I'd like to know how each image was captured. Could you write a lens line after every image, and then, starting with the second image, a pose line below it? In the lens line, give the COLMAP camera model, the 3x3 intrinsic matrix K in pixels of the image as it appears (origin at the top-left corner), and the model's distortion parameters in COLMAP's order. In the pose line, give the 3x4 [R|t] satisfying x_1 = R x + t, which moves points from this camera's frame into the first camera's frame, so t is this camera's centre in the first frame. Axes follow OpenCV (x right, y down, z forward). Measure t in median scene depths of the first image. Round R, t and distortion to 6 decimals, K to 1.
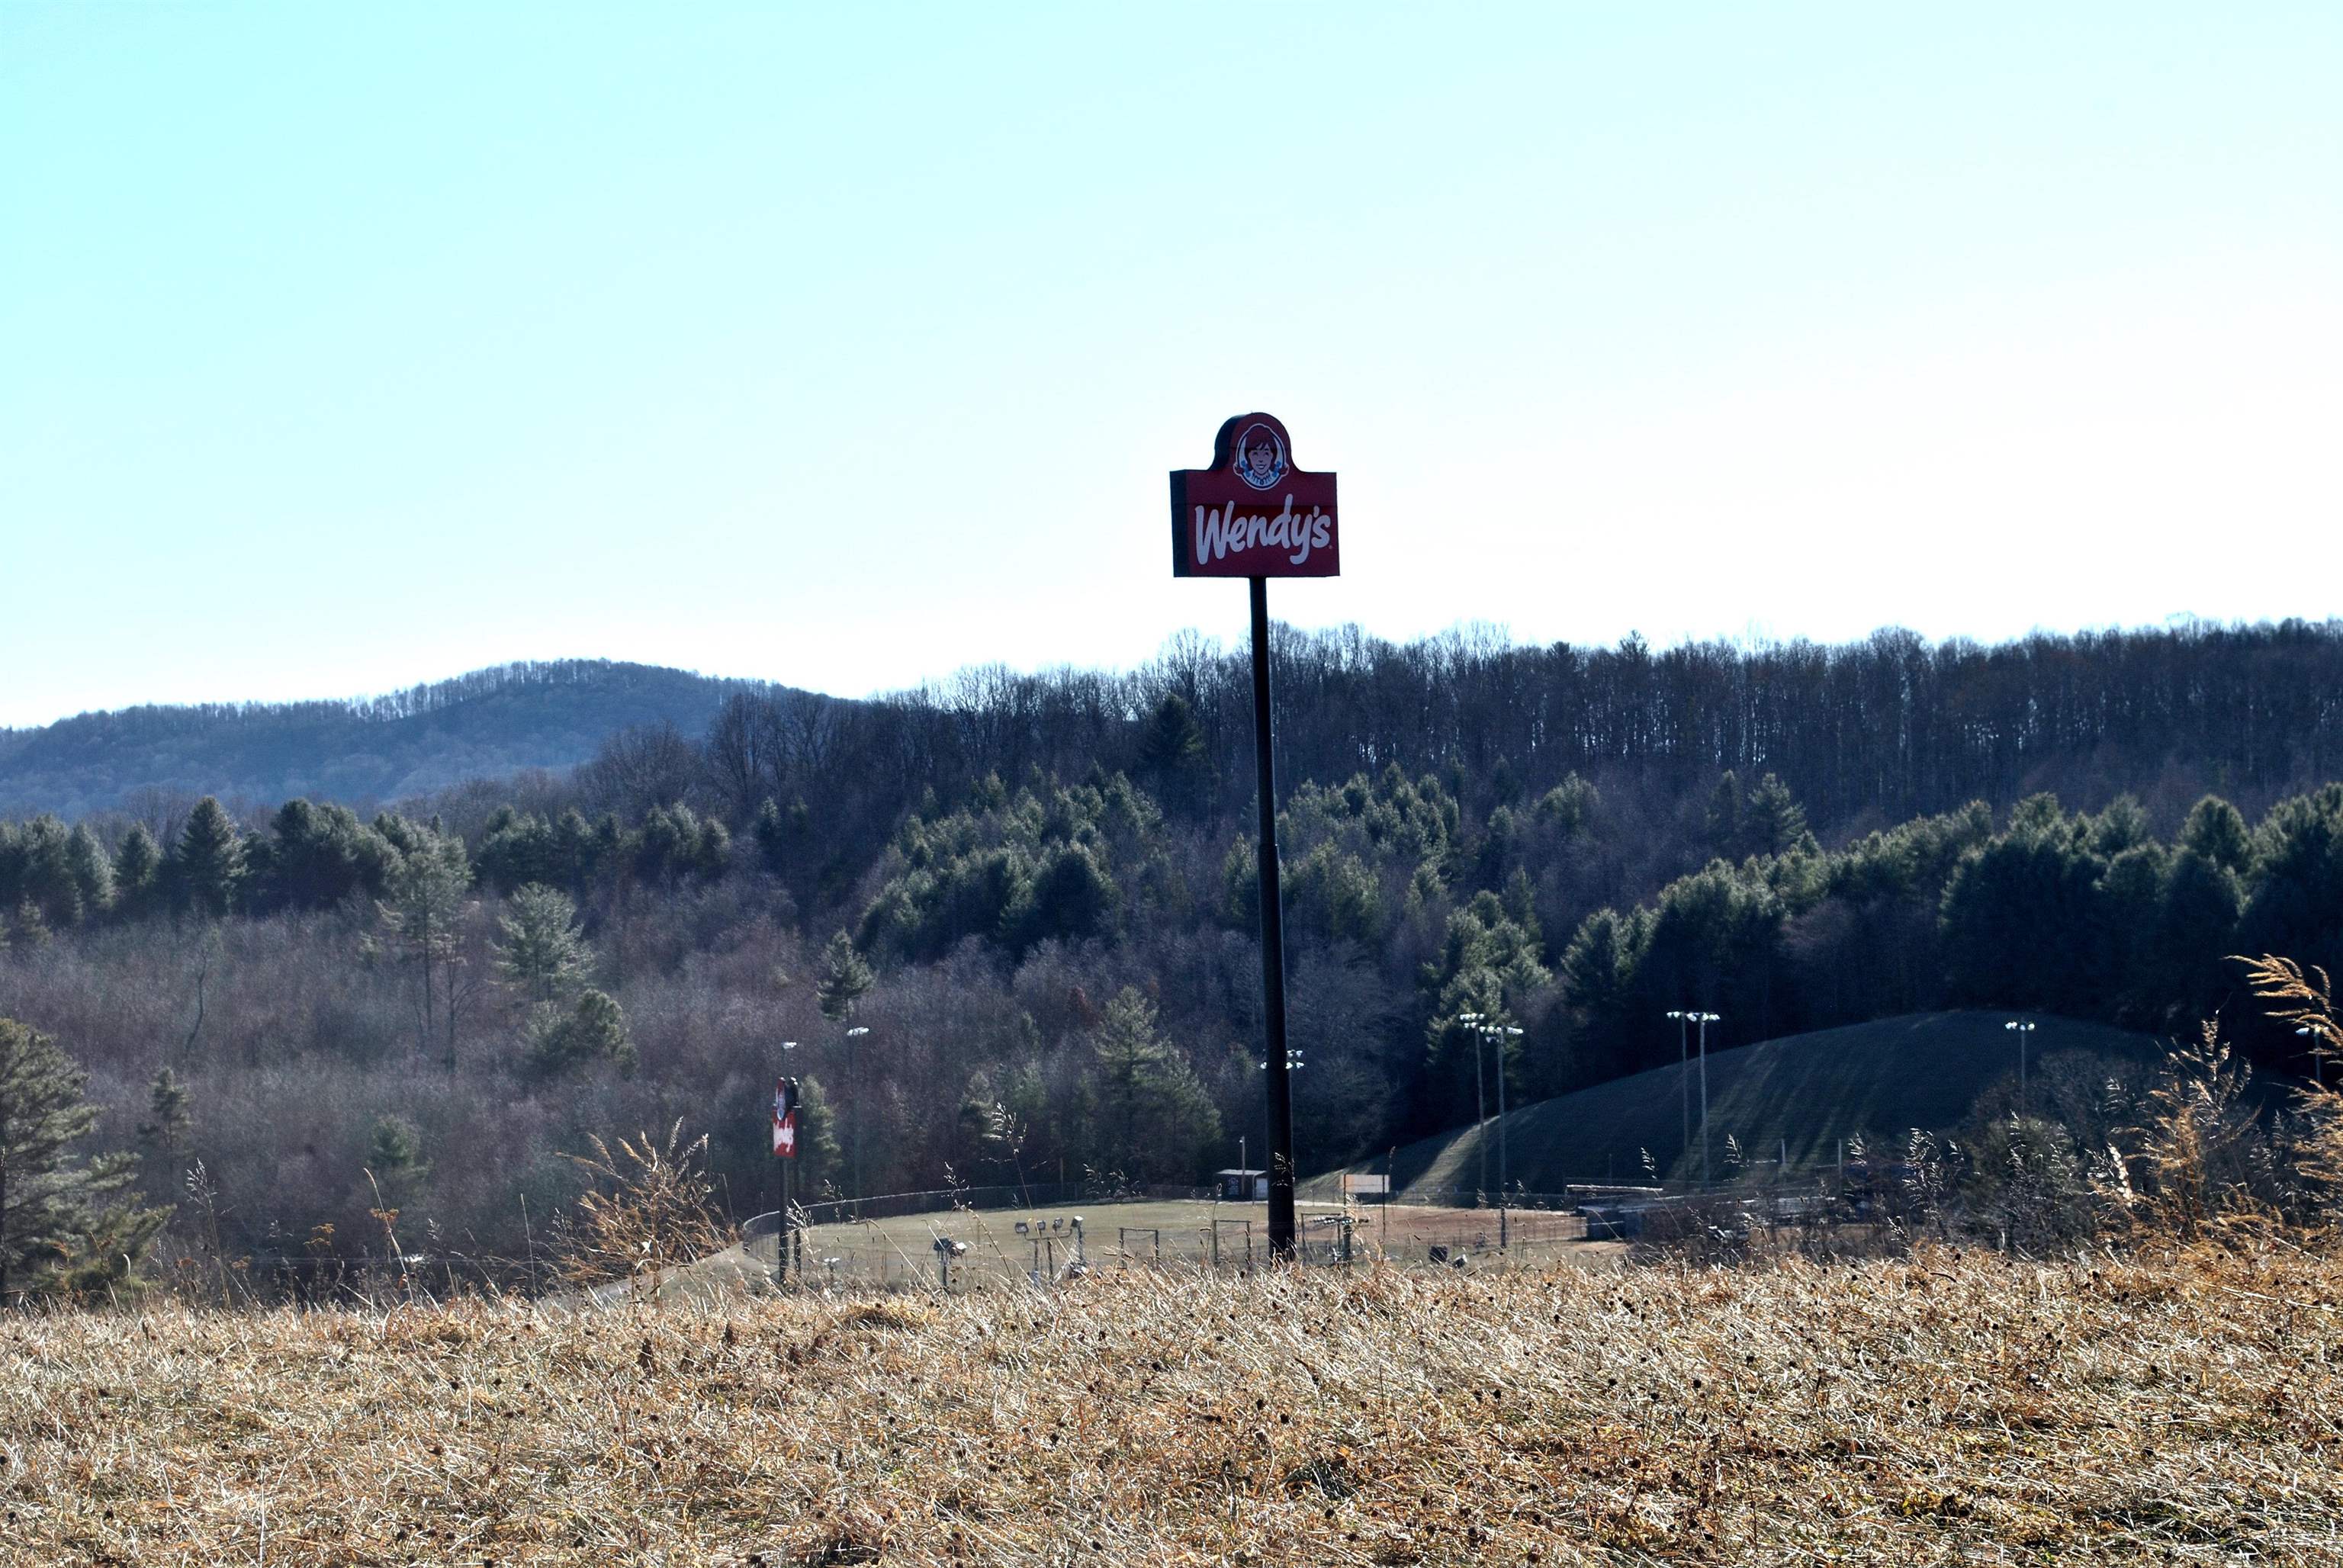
lens RADIAL K [[5302.6, 0, 1171.5], [0, 5302.6, 784.0], [0, 0, 1]] dist [0.050843, 0.690853]
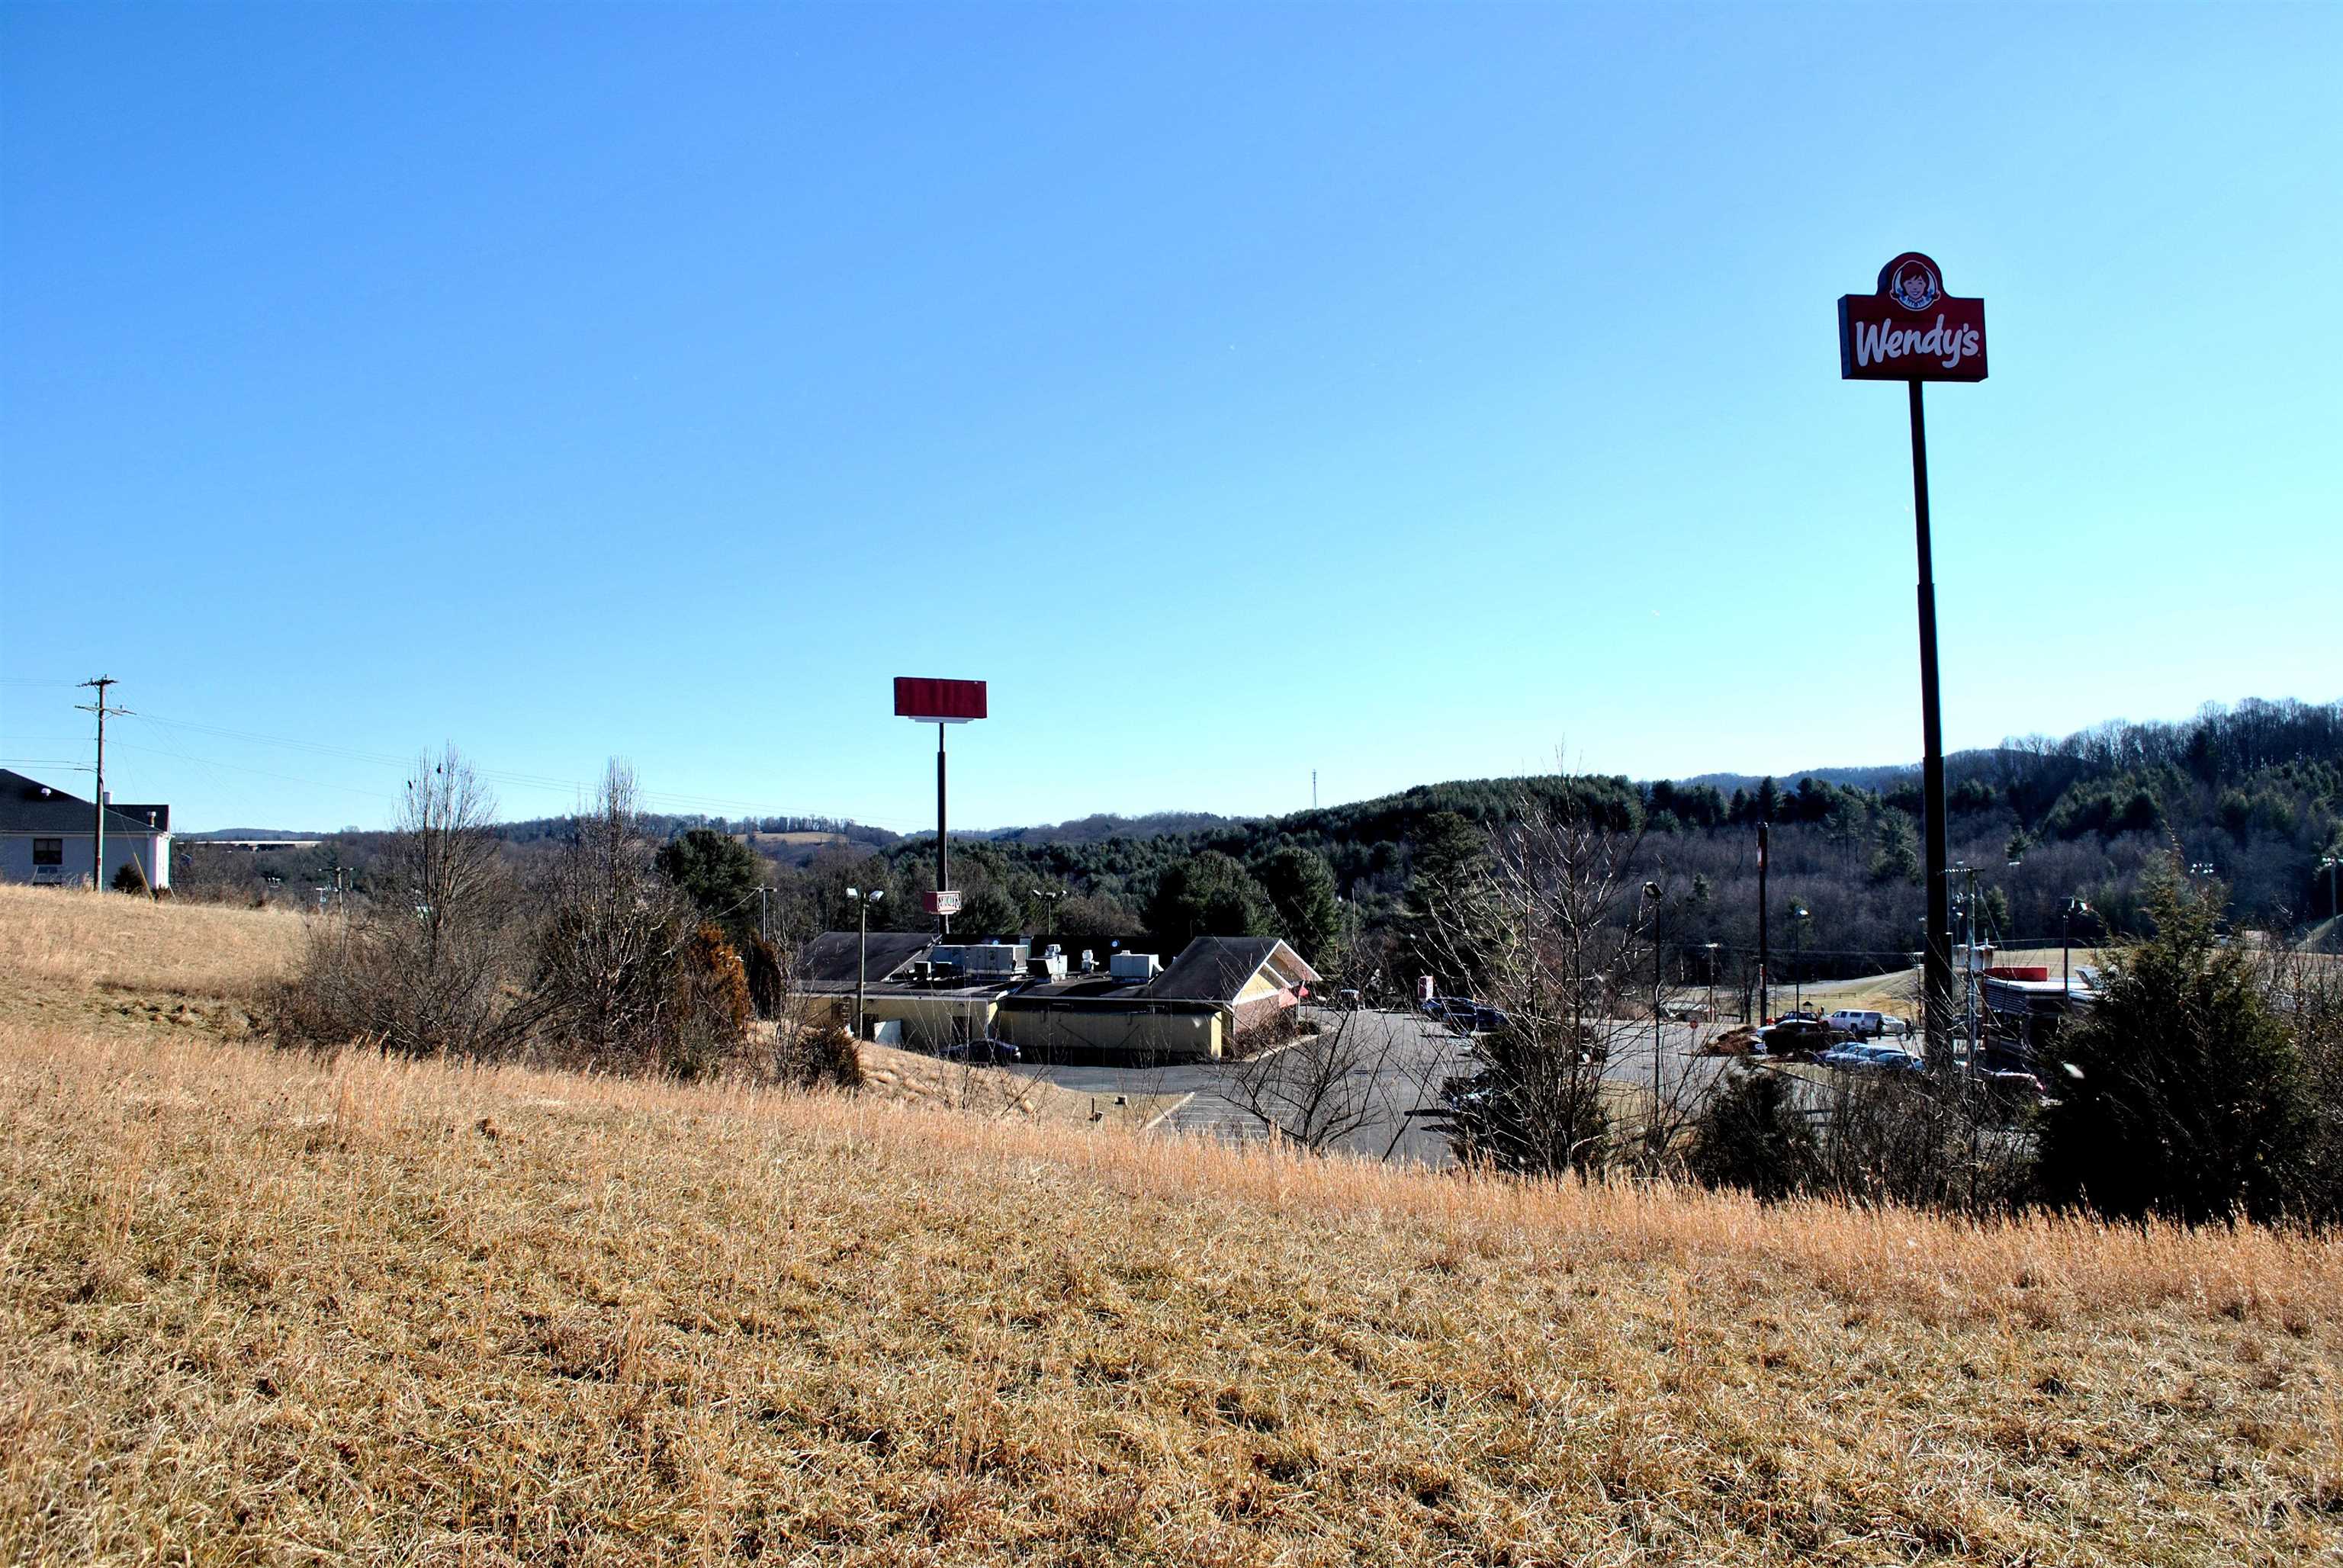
lens RADIAL K [[1859.4, 0, 1189.8], [0, 1859.4, 810.6], [0, 0, 1]] dist [-0.080306, 0.006923]
pose [[0.861835, 0.001592, -0.507186, 0.024344], [0.000379, 0.999993, 0.003782, 0.017450], [0.507189, -0.003452, 0.861828, 0.141910]]
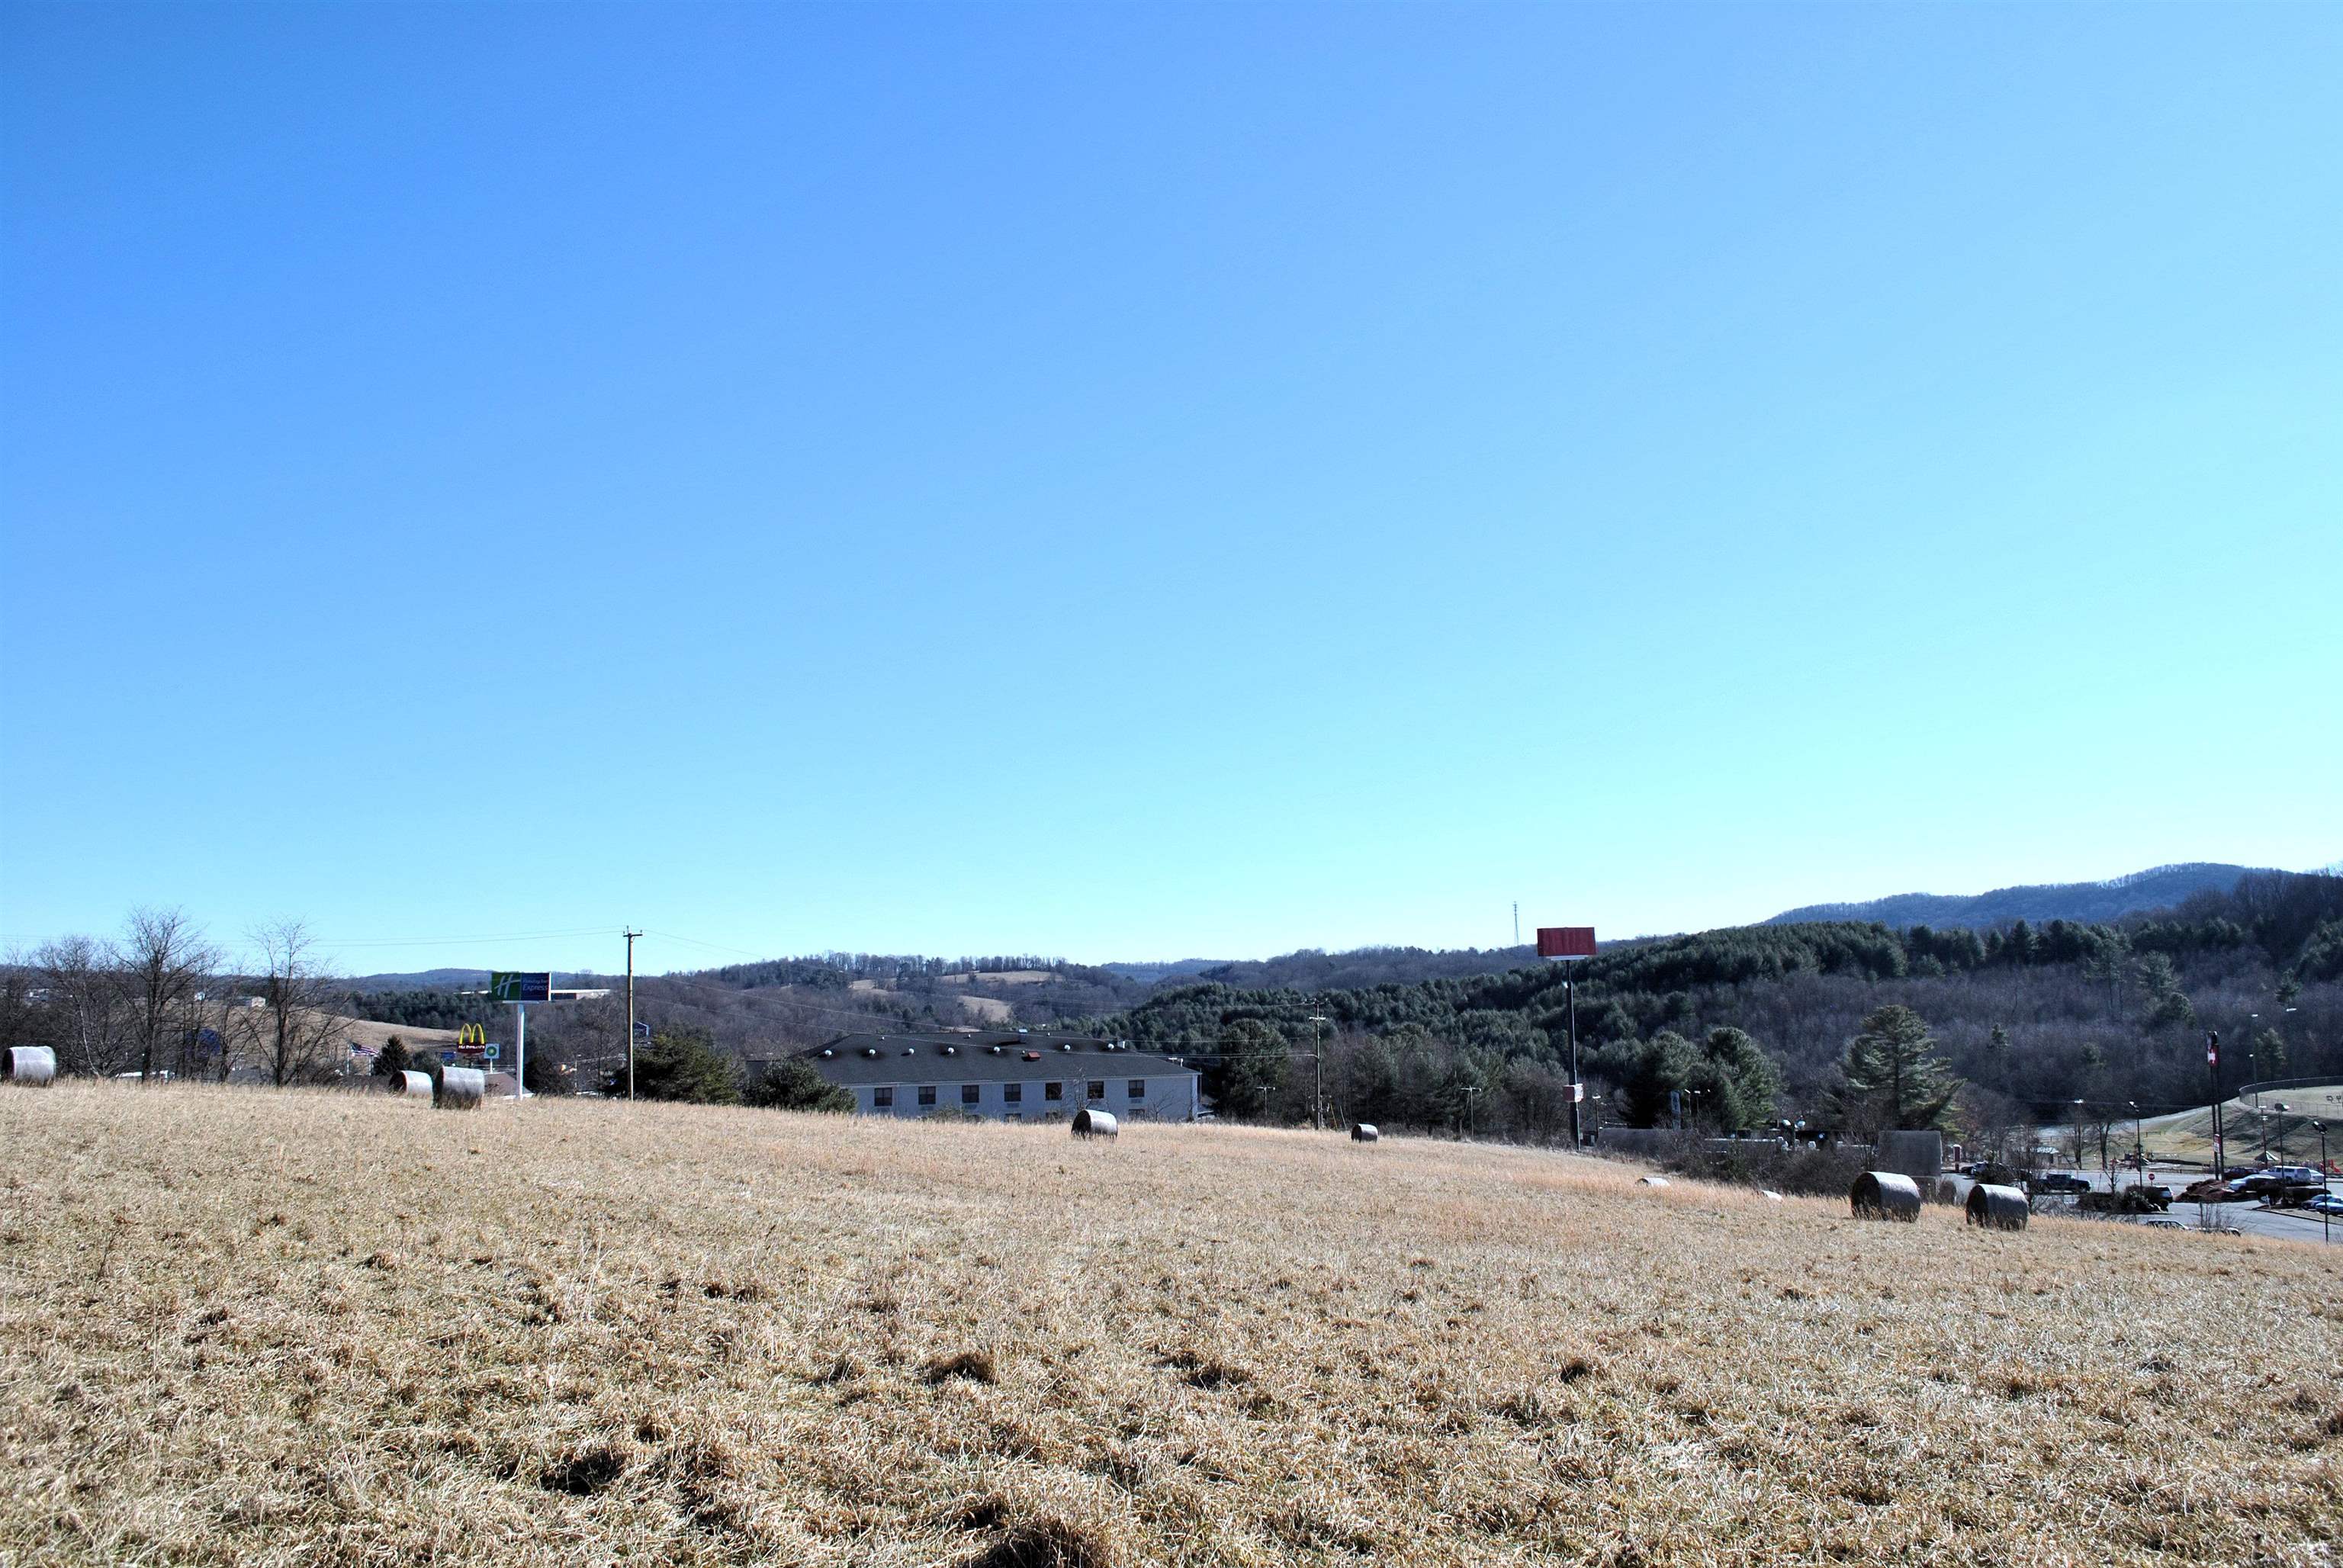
lens RADIAL K [[1859.4, 0, 1189.8], [0, 1859.4, 810.6], [0, 0, 1]] dist [-0.080306, 0.006923]
pose [[0.814503, -0.050959, -0.577917, 0.009395], [0.016427, 0.997761, -0.064827, 0.000909], [0.579927, 0.043308, 0.813517, 0.029781]]
